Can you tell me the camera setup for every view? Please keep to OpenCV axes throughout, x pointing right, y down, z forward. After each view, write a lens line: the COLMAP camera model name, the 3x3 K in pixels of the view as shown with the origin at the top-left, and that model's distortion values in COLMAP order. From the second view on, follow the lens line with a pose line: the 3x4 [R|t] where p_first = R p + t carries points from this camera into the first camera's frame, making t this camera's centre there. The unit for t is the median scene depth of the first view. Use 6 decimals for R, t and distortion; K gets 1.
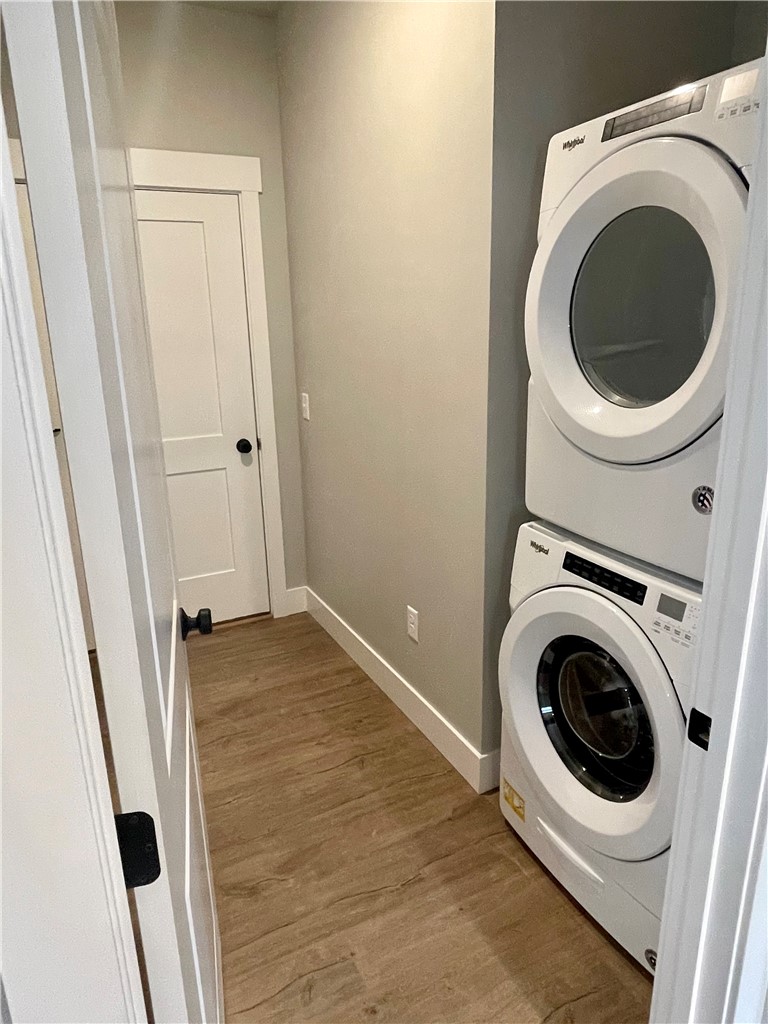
lens RADIAL K [[661.4, 0, 390.0], [0, 661.4, 508.4], [0, 0, 1]] dist [-0.005126, -0.008366]
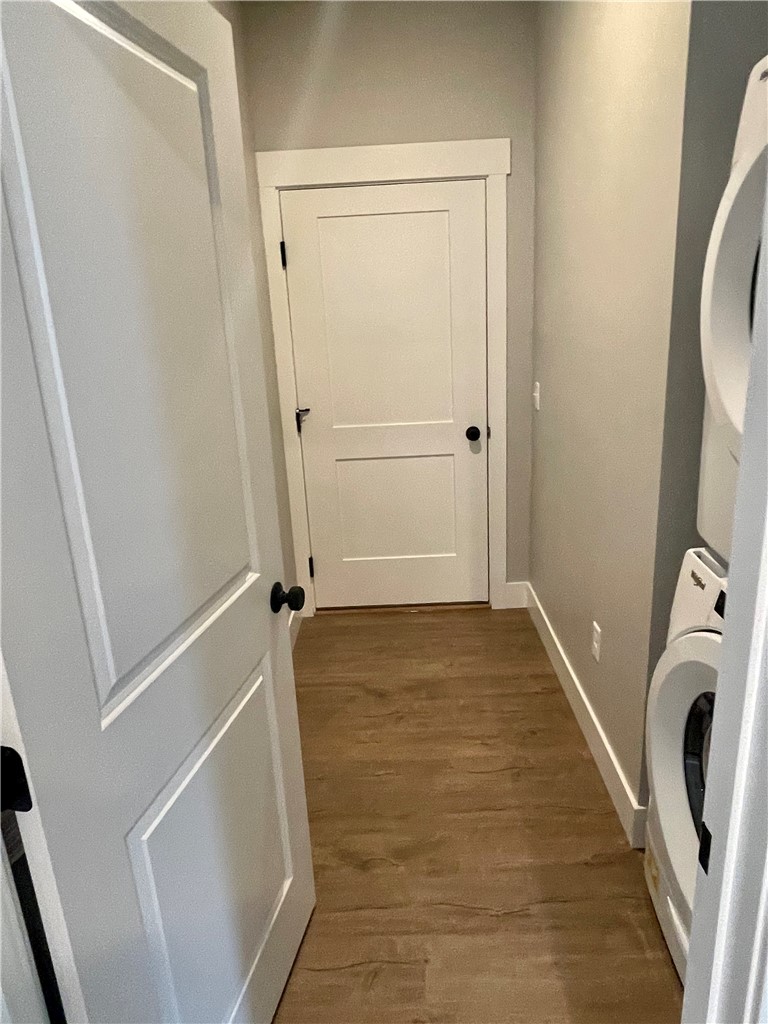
lens RADIAL K [[661.4, 0, 383.5], [0, 661.4, 509.9], [0, 0, 1]] dist [-0.005126, -0.008366]
pose [[0.889509, 0.113366, -0.442630, 0.155294], [-0.103171, 0.993546, 0.047134, -0.017423], [0.445117, 0.003741, 0.895465, 0.061193]]
